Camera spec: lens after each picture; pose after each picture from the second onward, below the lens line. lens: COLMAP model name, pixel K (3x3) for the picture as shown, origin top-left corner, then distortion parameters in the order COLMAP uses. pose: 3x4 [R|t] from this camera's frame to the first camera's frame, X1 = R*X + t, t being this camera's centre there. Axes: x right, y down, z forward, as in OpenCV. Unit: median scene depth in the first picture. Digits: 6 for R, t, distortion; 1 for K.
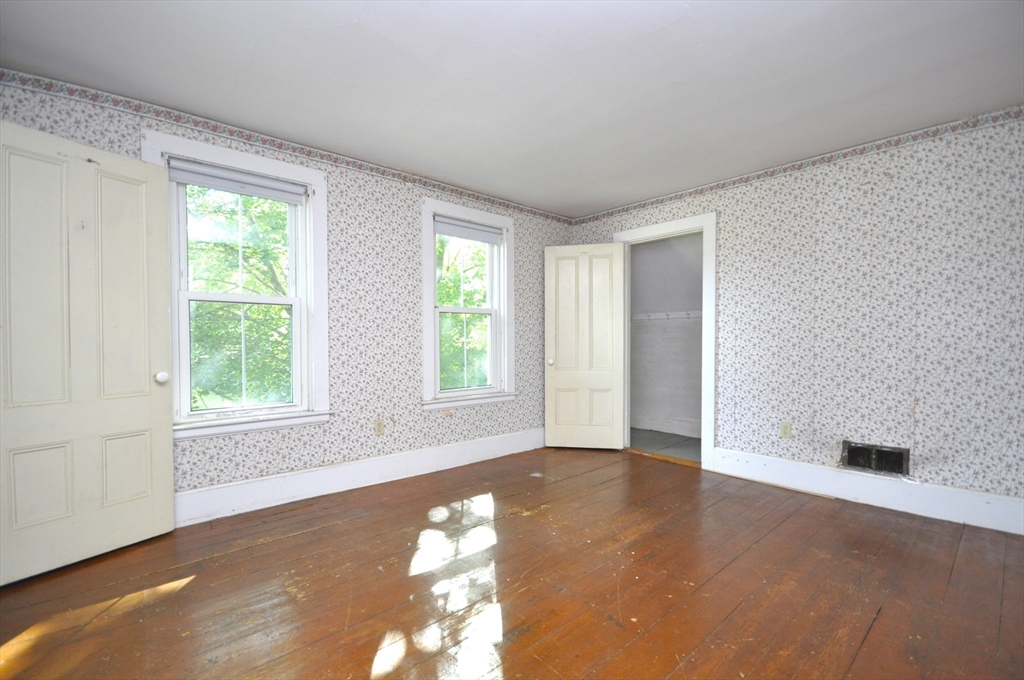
lens RADIAL K [[446.6, 0, 502.0], [0, 446.6, 348.8], [0, 0, 1]] dist [0.001186, -0.010207]
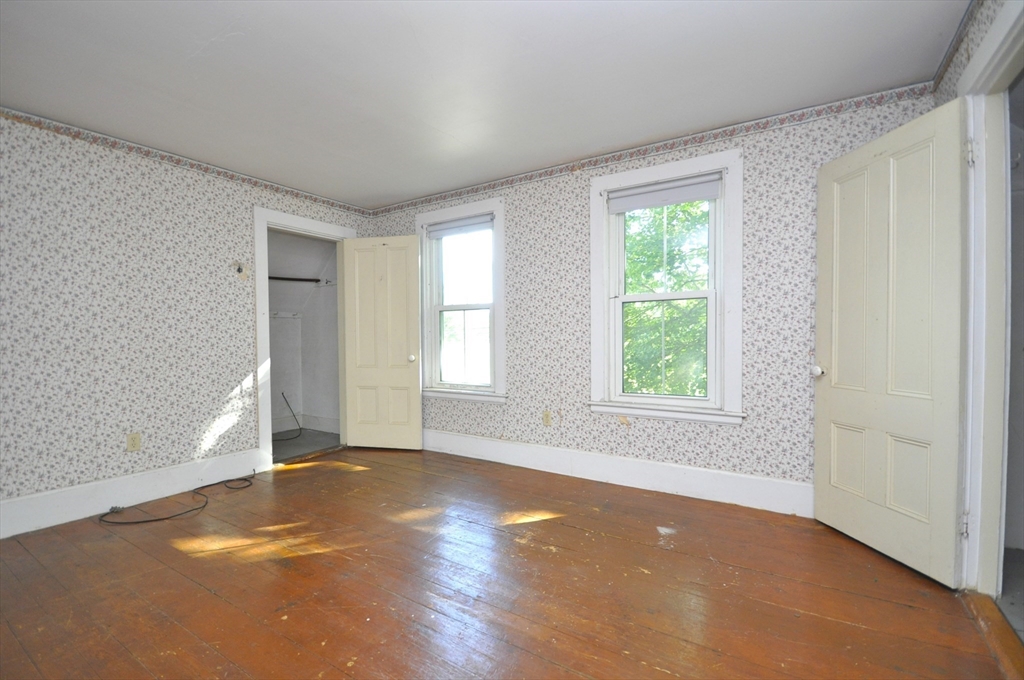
lens RADIAL K [[446.6, 0, 502.0], [0, 446.6, 348.8], [0, 0, 1]] dist [0.001186, -0.010207]
pose [[0.279893, 0.024062, -0.959730, 0.680179], [-0.008810, 0.999708, 0.022495, -0.010446], [0.959991, 0.002159, 0.280023, 0.583990]]
